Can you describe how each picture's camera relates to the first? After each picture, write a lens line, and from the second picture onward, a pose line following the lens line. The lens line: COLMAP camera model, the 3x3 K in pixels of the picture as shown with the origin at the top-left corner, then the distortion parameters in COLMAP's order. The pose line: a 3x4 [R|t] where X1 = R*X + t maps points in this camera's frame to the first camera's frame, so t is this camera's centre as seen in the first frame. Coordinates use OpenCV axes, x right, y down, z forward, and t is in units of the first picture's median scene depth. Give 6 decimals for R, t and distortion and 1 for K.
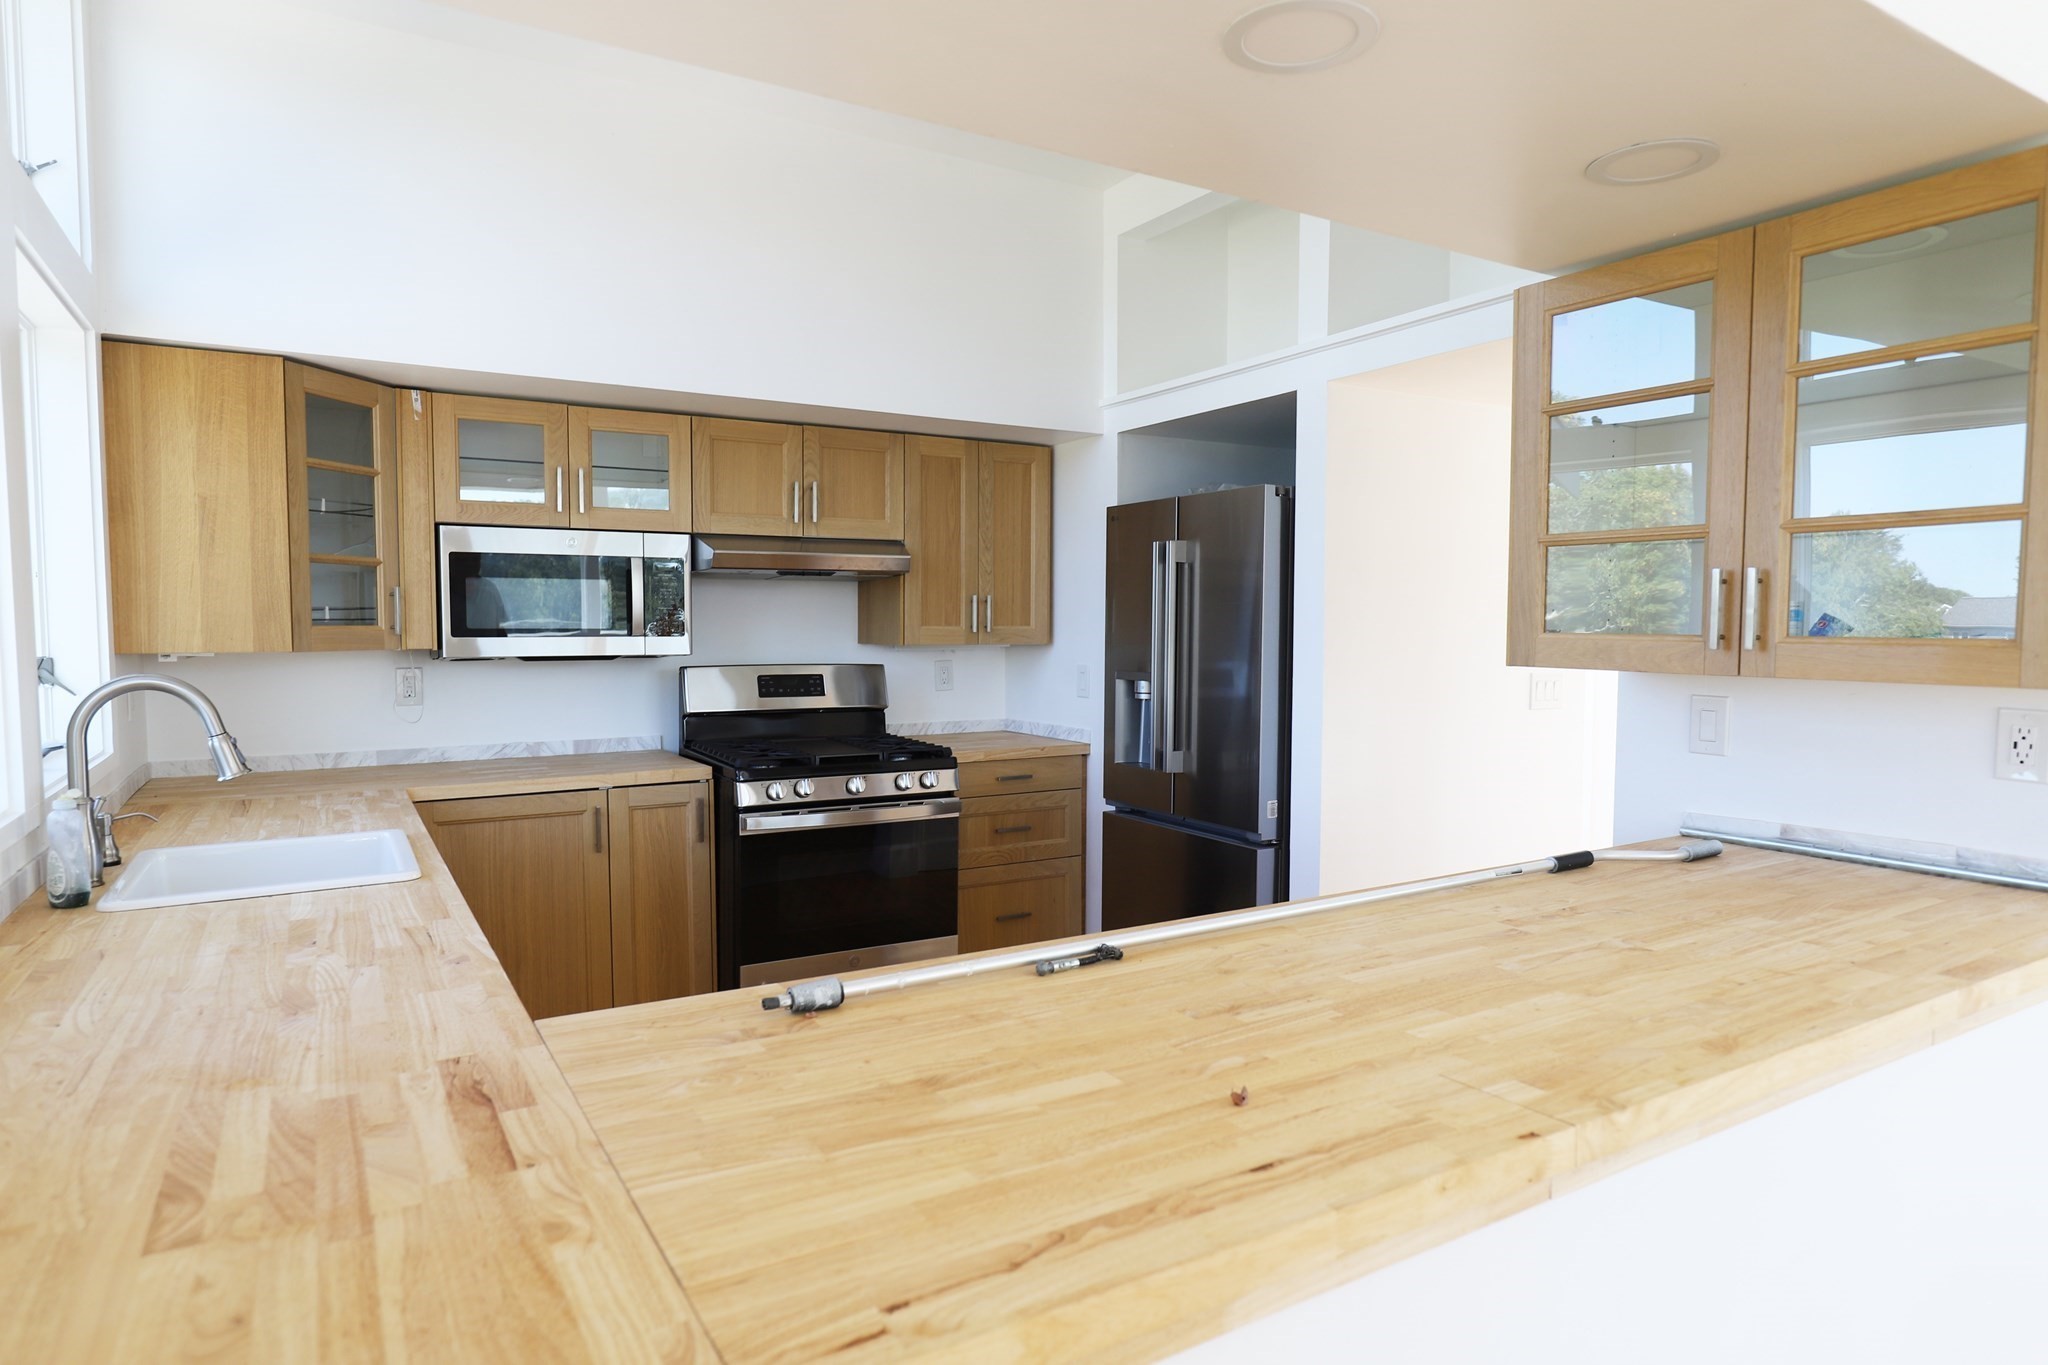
lens RADIAL K [[1192.3, 0, 1024.0], [0, 1192.3, 682.5], [0, 0, 1]] dist [0.001778, 0.000161]
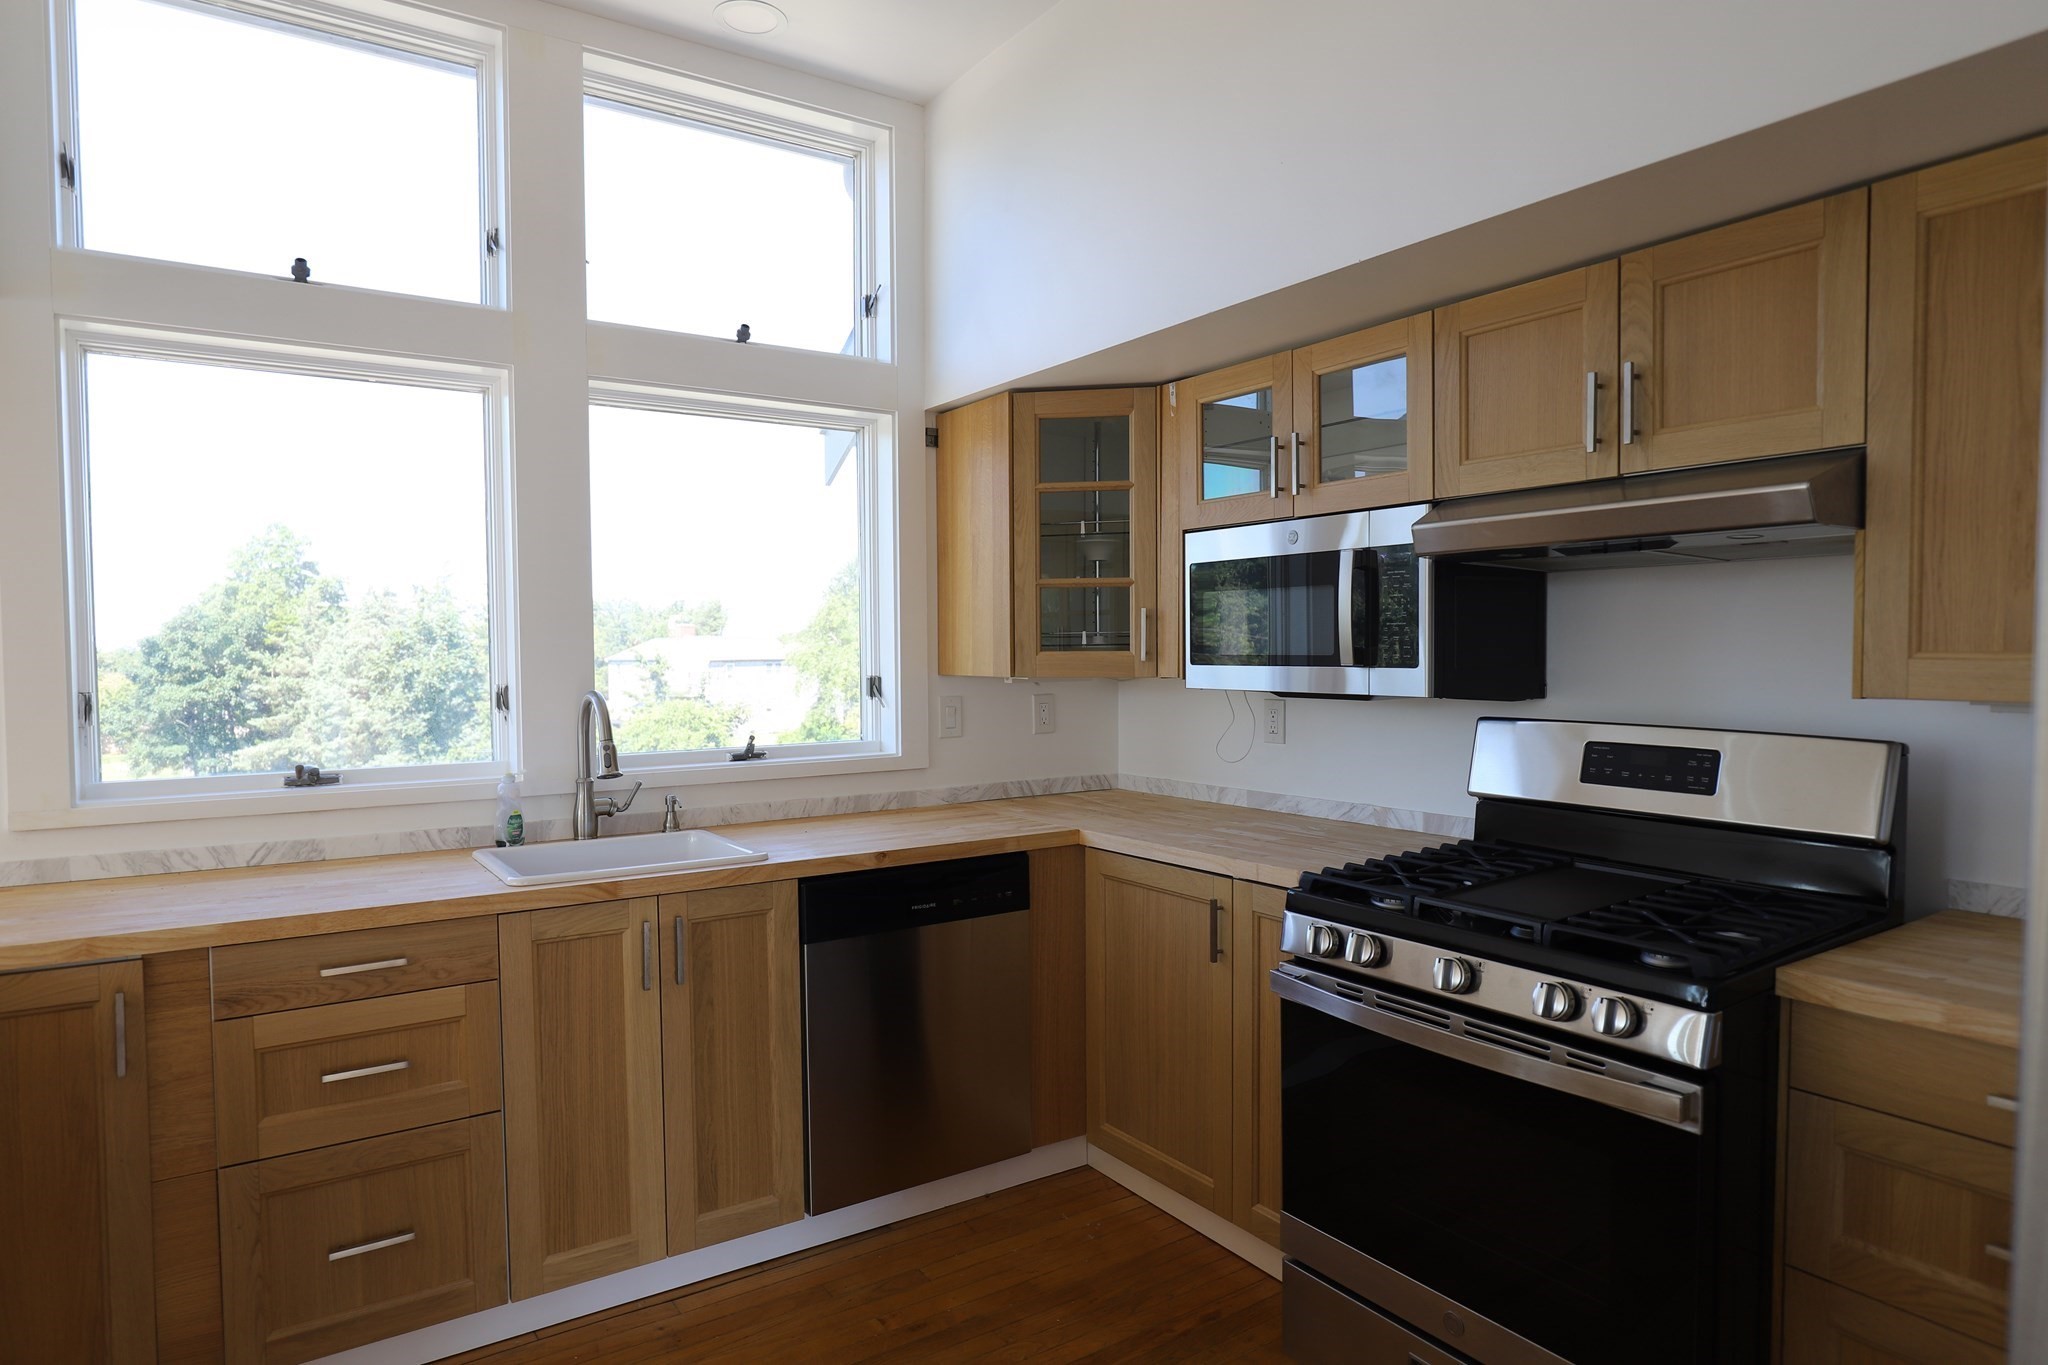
lens RADIAL K [[1192.3, 0, 1024.0], [0, 1192.3, 682.5], [0, 0, 1]] dist [0.001778, 0.000161]
pose [[0.052550, 0.028913, -0.998200, 0.347660], [-0.044142, 0.998671, 0.026602, -0.040823], [0.997642, 0.042665, 0.053757, 0.807022]]
